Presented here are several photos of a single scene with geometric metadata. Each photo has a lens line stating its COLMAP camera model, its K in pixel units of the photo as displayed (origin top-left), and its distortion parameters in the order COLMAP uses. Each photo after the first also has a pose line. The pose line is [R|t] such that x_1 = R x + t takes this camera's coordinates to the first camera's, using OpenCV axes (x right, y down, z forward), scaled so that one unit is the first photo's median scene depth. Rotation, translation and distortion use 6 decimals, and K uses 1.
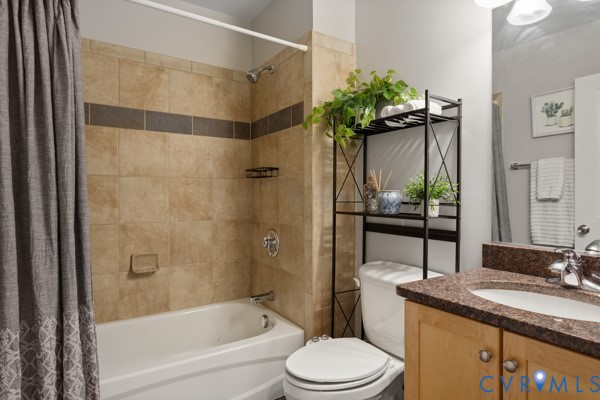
lens RADIAL K [[345.9, 0, 296.9], [0, 345.9, 197.1], [0, 0, 1]] dist [0.001329, -0.003611]
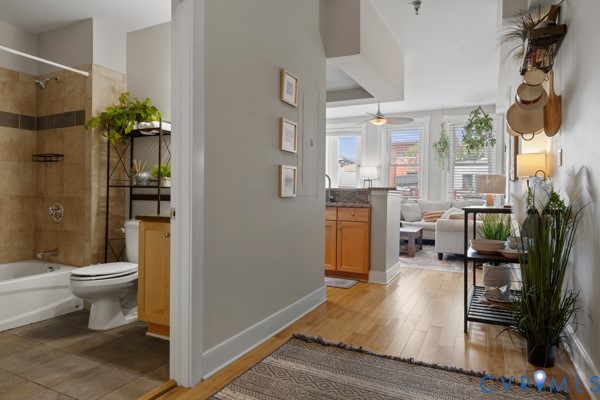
lens RADIAL K [[369.9, 0, 300.0], [0, 369.9, 194.0], [0, 0, 1]] dist [-0.001439, 0.001572]
pose [[0.859719, 0.007756, 0.510709, 0.004699], [-0.006344, 0.999970, -0.004507, 0.076851], [-0.510729, 0.000635, 0.859742, -0.792857]]
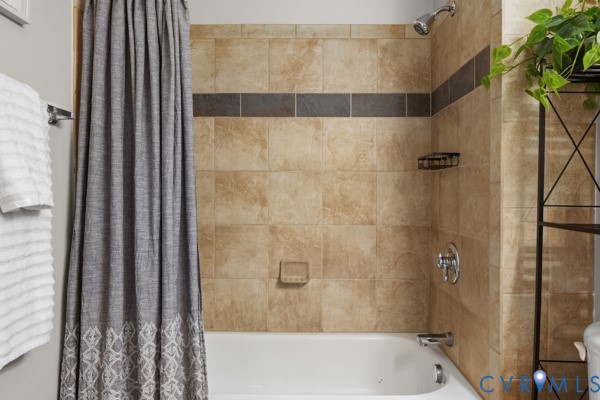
lens RADIAL K [[402.3, 0, 301.2], [0, 402.3, 198.5], [0, 0, 1]] dist [-0.001940, -0.001966]
pose [[0.831276, 0.011208, -0.555747, 0.144328], [-0.005652, 0.999915, 0.011711, -0.003416], [0.555831, -0.006594, 0.831269, 0.199781]]
